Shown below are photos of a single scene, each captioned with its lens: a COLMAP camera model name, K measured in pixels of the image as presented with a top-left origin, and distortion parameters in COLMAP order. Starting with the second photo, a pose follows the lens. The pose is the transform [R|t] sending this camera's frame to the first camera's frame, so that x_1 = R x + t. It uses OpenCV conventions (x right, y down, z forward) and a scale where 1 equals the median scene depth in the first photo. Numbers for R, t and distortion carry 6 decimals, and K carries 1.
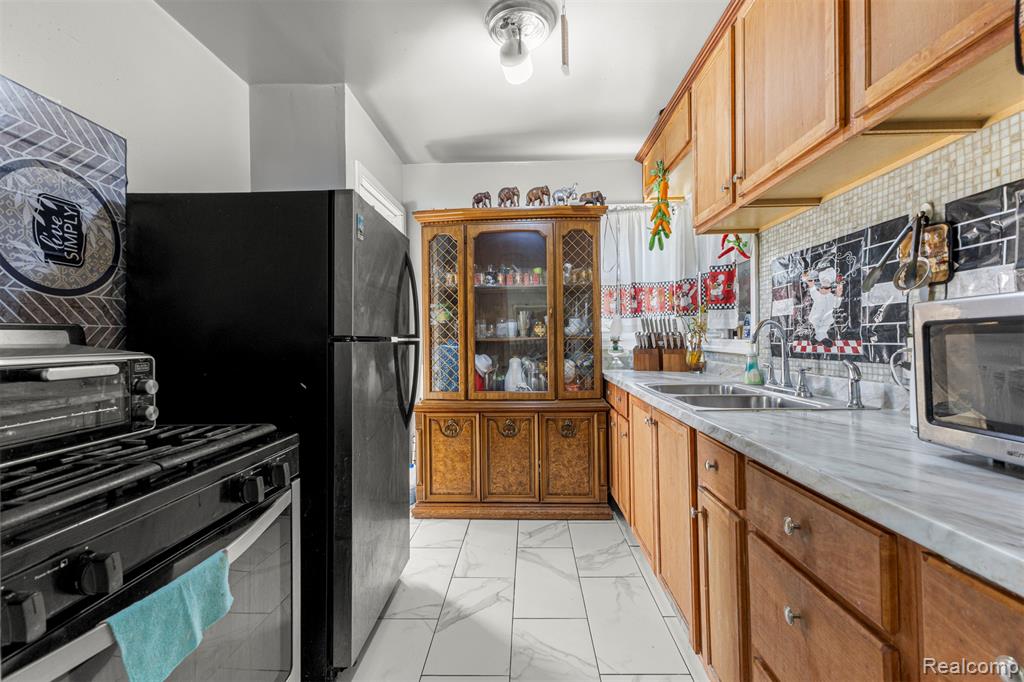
lens RADIAL K [[441.7, 0, 516.1], [0, 441.7, 337.8], [0, 0, 1]] dist [0.000958, 0.000012]
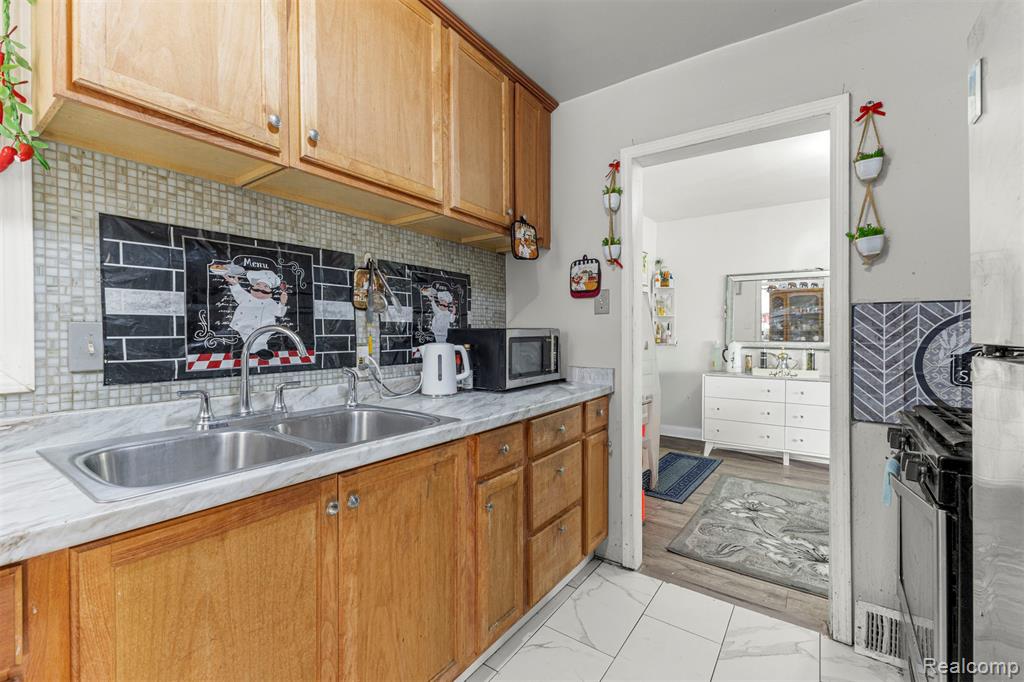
lens RADIAL K [[441.7, 0, 516.1], [0, 441.7, 337.8], [0, 0, 1]] dist [0.000958, 0.000012]
pose [[-0.836359, 0.011973, 0.548052, -0.196363], [0.011704, 0.999924, -0.003984, -0.012312], [-0.548057, 0.003083, -0.836435, 1.446609]]
